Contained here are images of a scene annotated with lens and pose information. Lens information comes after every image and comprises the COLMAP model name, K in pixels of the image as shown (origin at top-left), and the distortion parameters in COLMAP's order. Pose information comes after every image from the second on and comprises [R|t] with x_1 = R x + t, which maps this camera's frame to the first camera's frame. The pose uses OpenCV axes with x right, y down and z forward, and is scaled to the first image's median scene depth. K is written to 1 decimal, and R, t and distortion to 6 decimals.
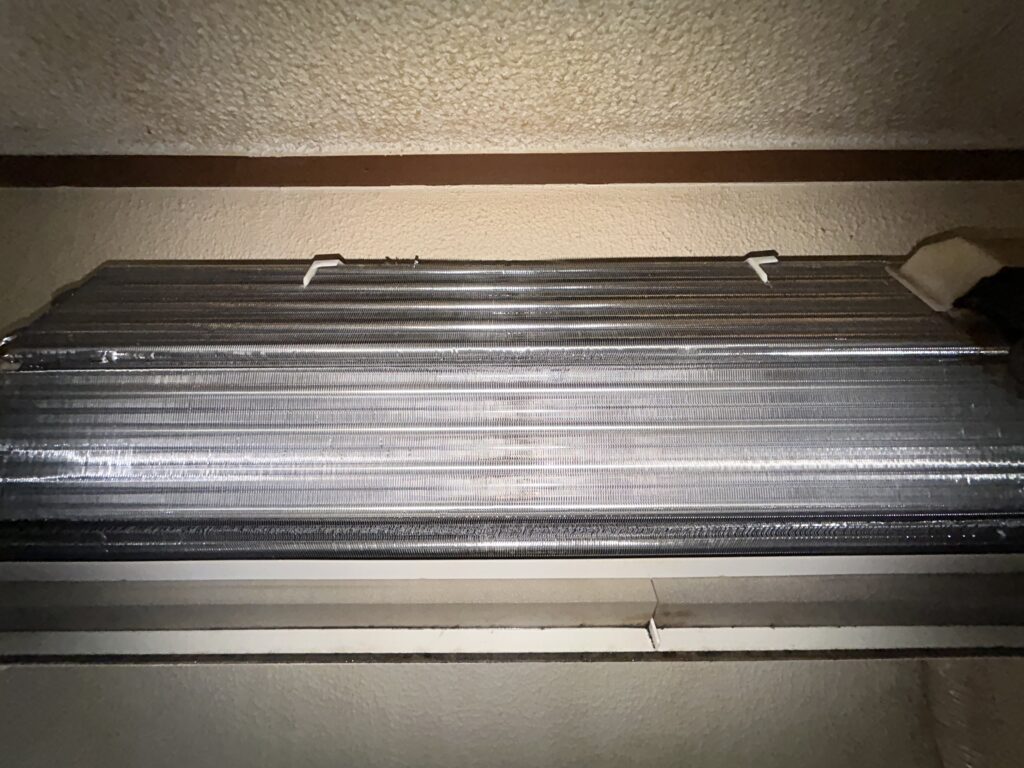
lens RADIAL K [[413.1, 0, 511.3], [0, 413.1, 387.1], [0, 0, 1]] dist [-0.000426, 0.000409]
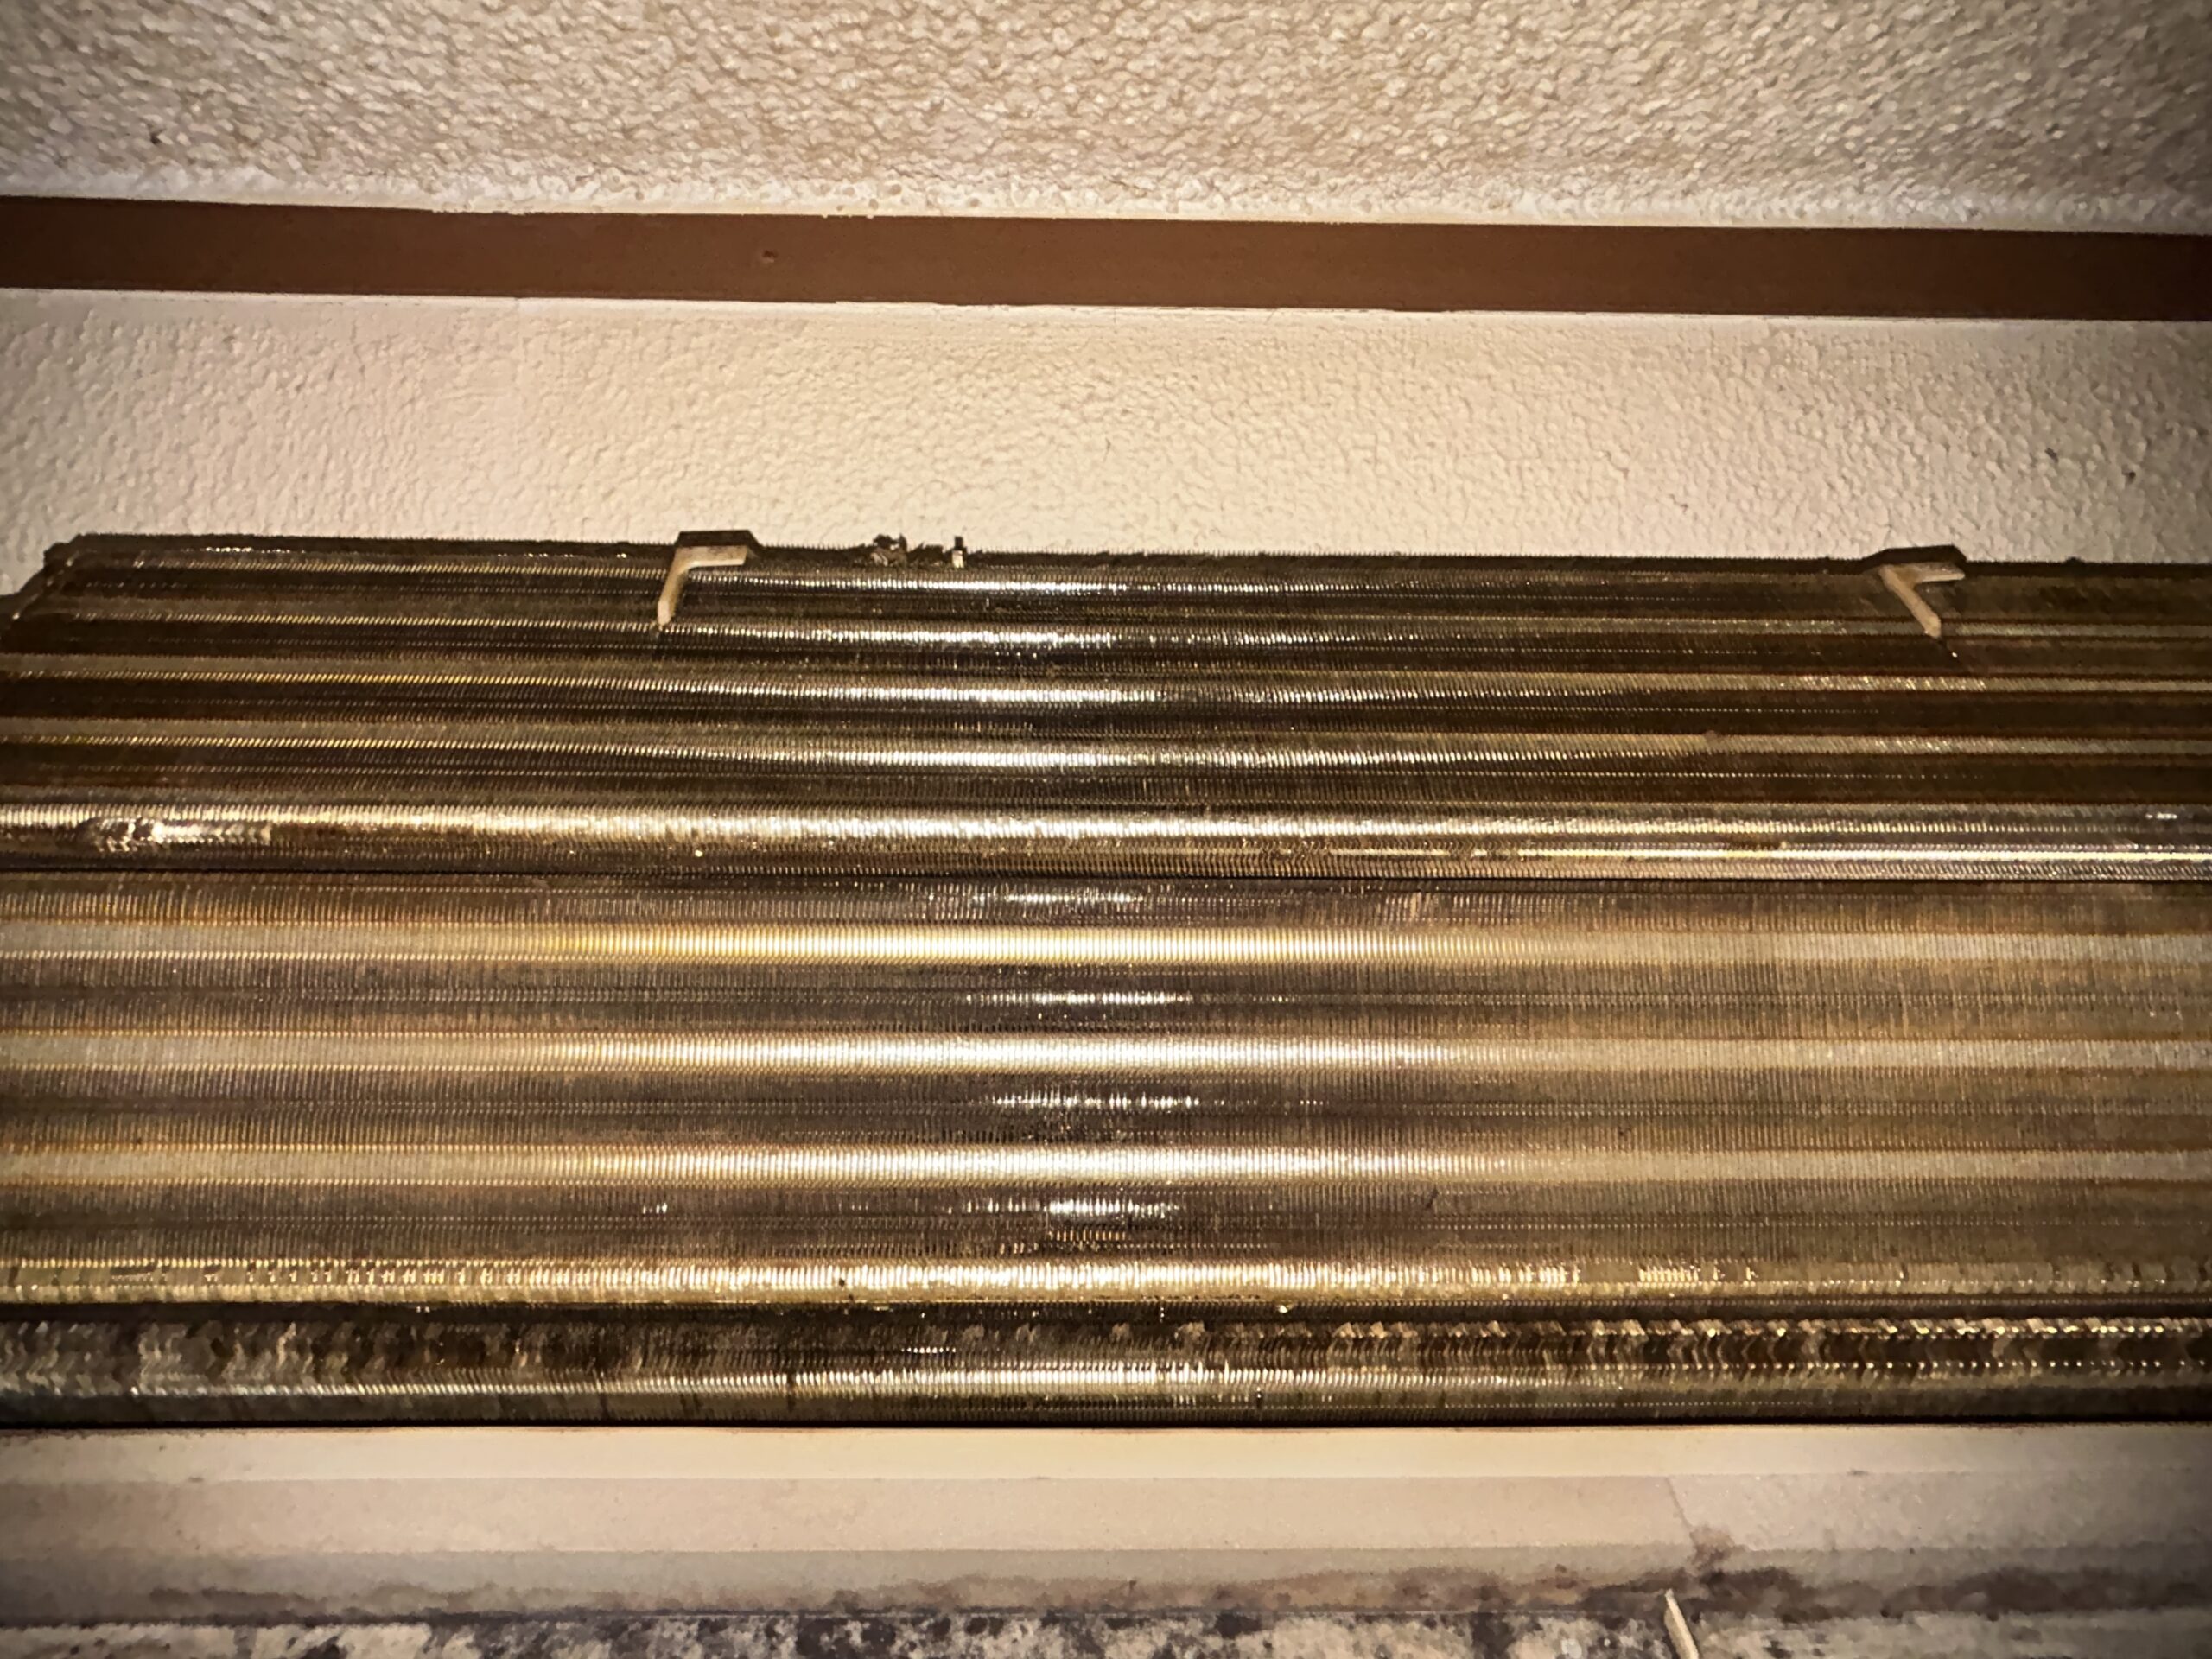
lens RADIAL K [[1212.9, 0, 1103.5], [0, 1212.9, 822.3], [0, 0, 1]] dist [-0.003991, 0.003369]
pose [[0.999636, 0.015512, 0.022075, -0.086982], [-0.015352, 0.999855, -0.007376, -0.046125], [-0.022186, 0.007034, 0.999729, -0.027296]]
